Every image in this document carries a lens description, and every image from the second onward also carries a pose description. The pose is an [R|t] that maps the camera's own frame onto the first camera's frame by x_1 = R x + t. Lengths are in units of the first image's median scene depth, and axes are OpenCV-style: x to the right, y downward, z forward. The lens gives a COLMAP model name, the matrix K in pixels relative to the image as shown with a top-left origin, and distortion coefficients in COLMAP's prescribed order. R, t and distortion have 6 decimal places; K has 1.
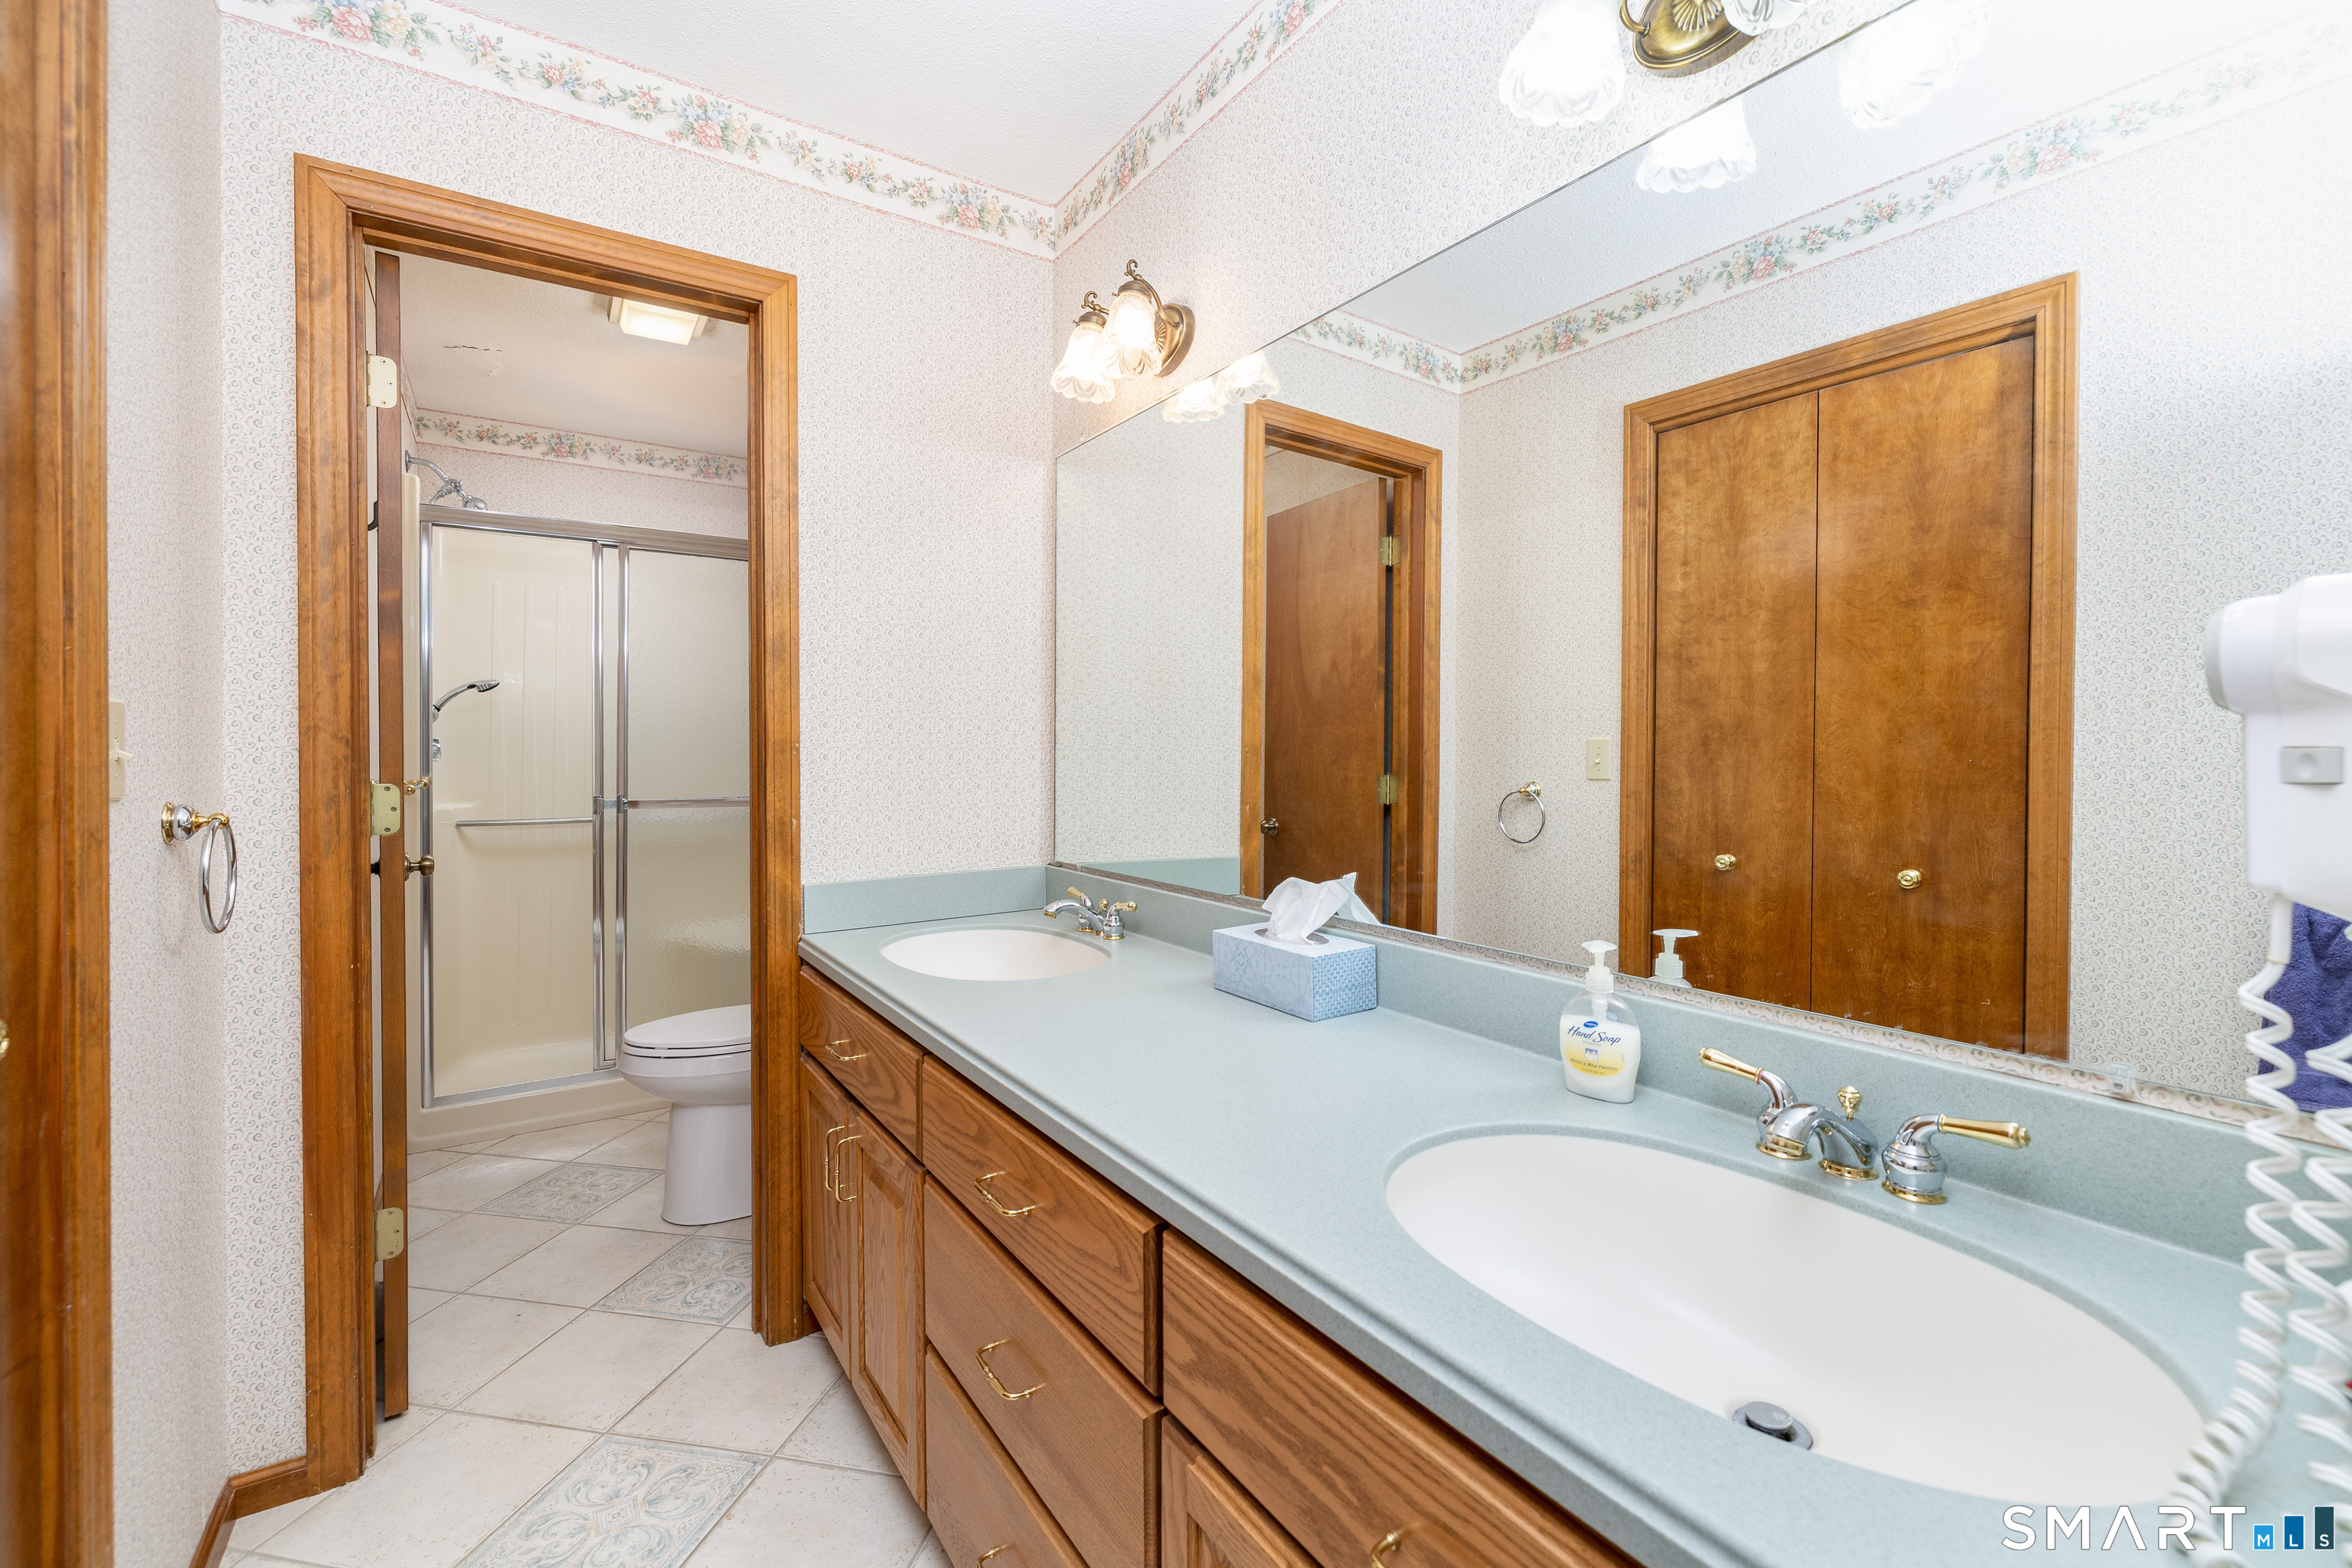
lens RADIAL K [[998.3, 0, 1181.5], [0, 998.3, 769.0], [0, 0, 1]] dist [0.002811, 0.000217]
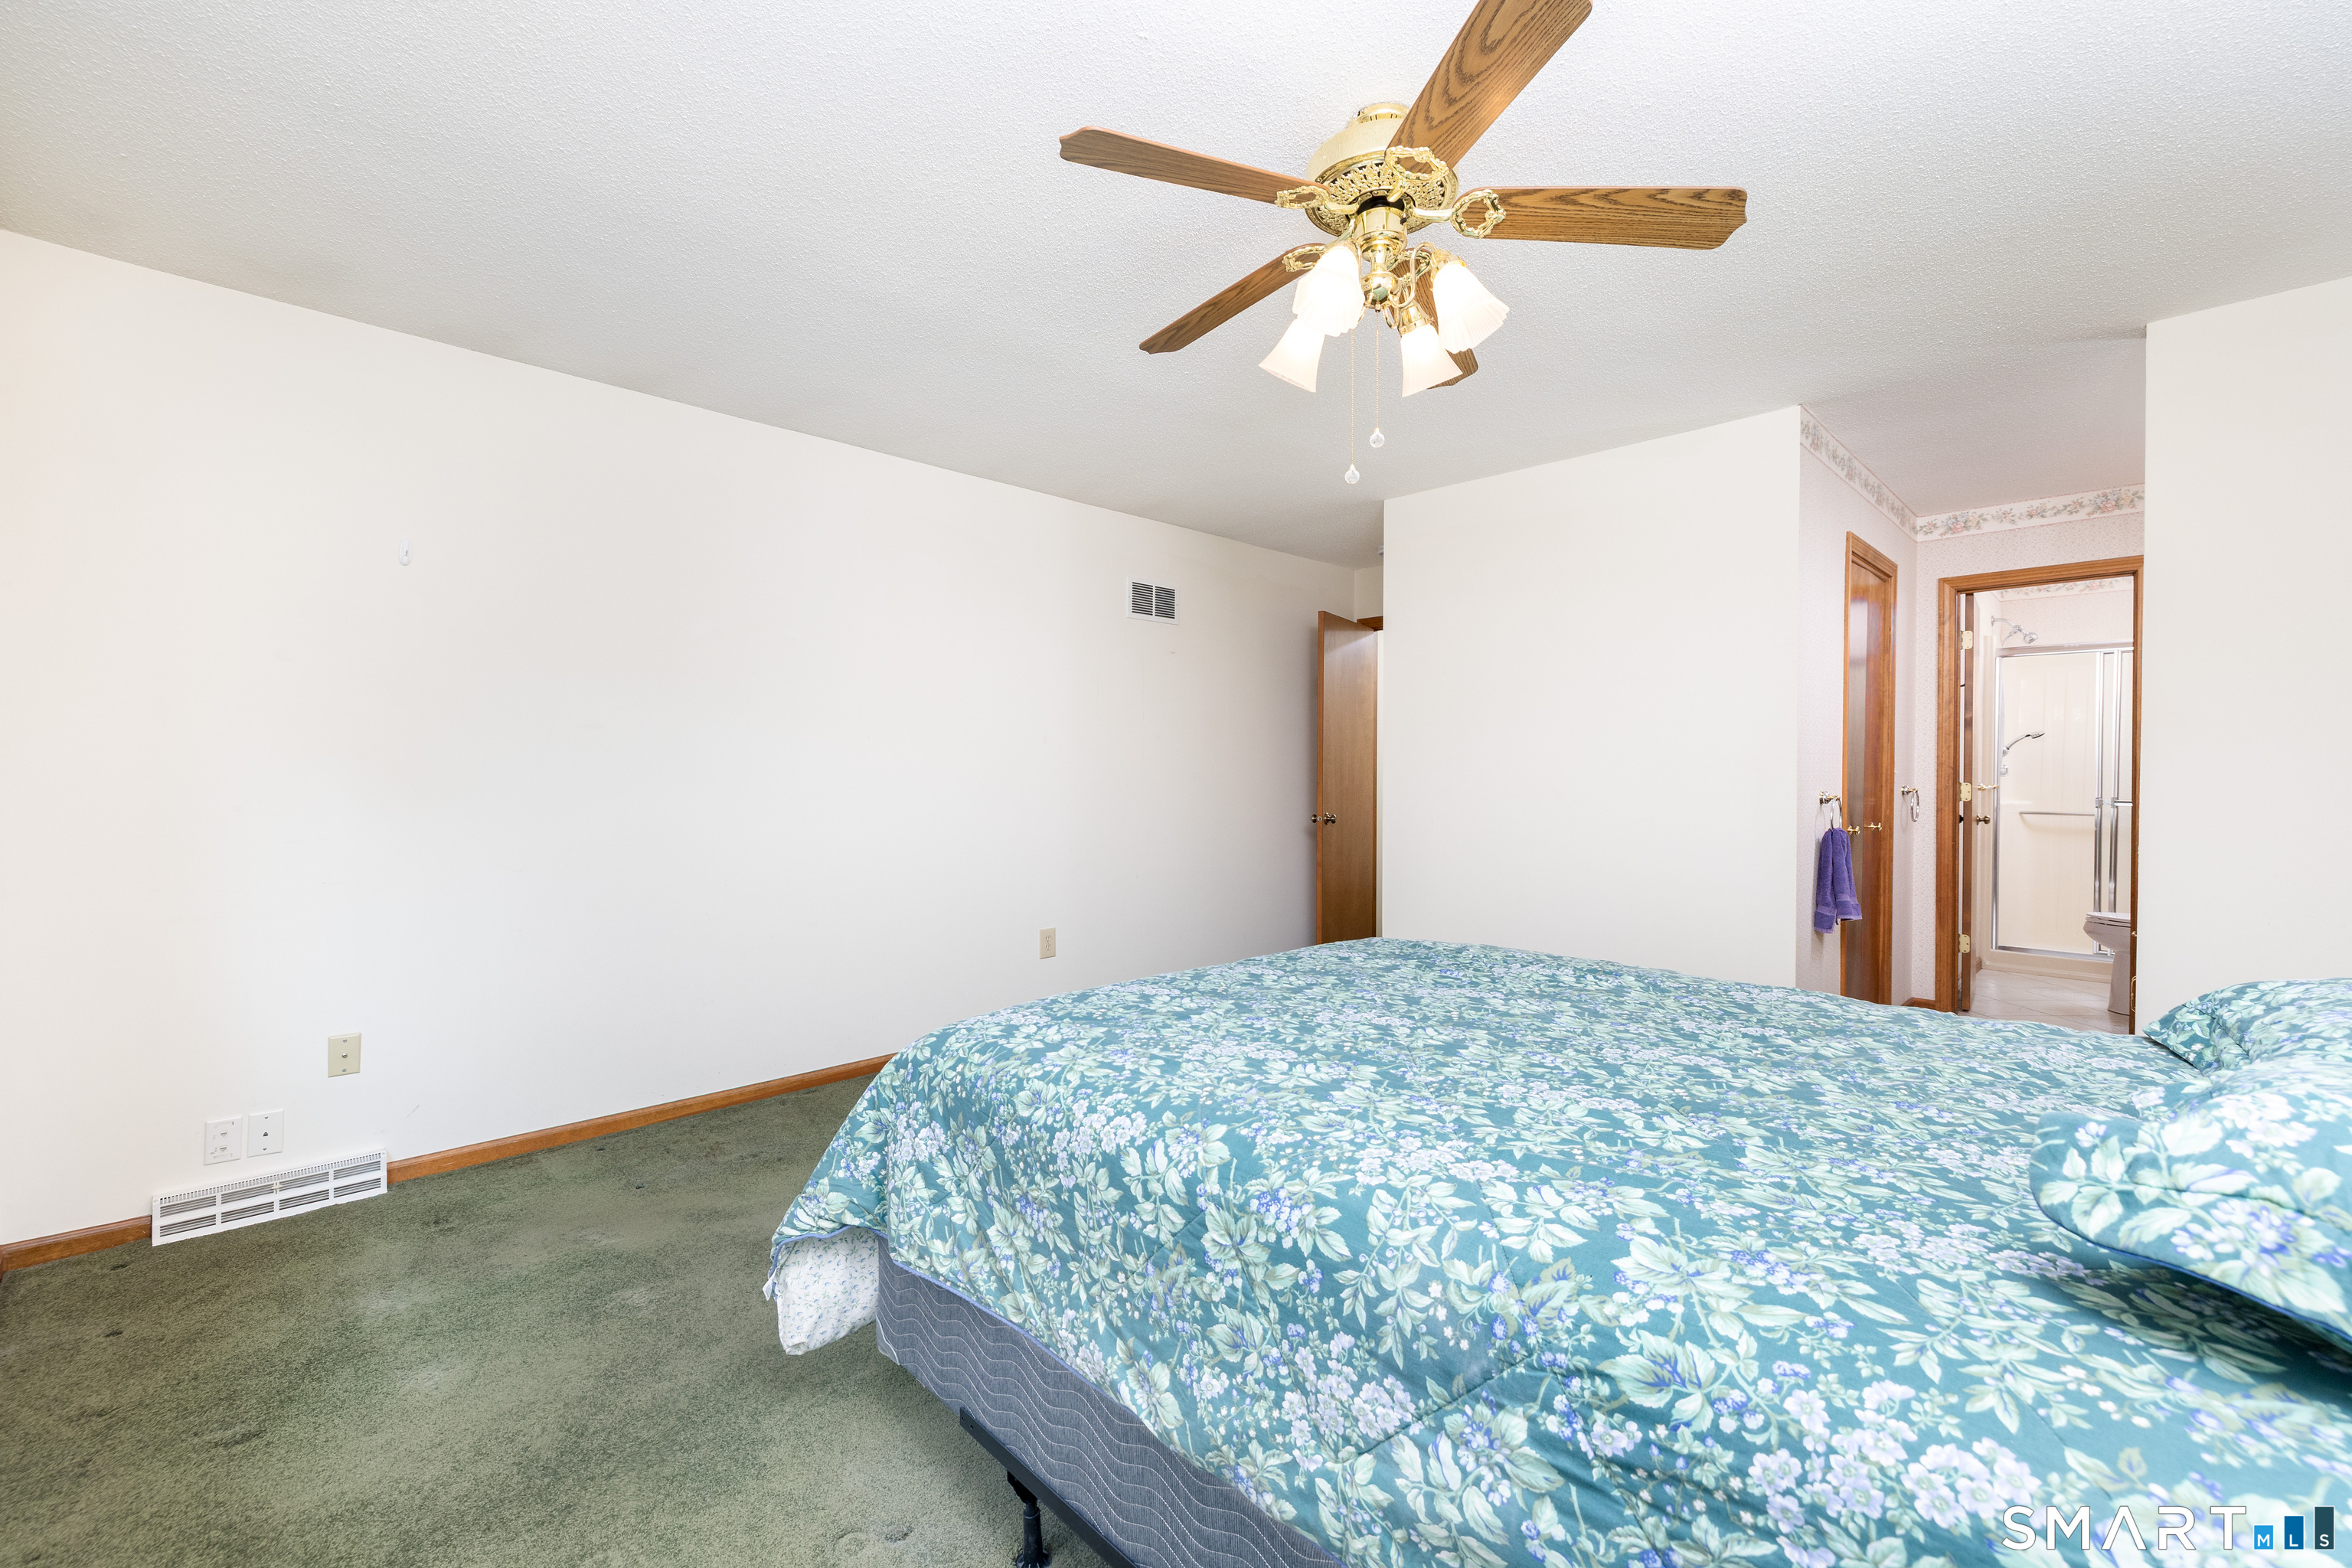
lens RADIAL K [[998.3, 0, 1181.1], [0, 998.3, 784.9], [0, 0, 1]] dist [0.002811, 0.000217]
pose [[0.197169, 0.005295, -0.980355, 1.617333], [-0.013722, 0.999902, 0.002641, 0.045650], [0.980273, 0.012932, 0.197223, -1.819593]]
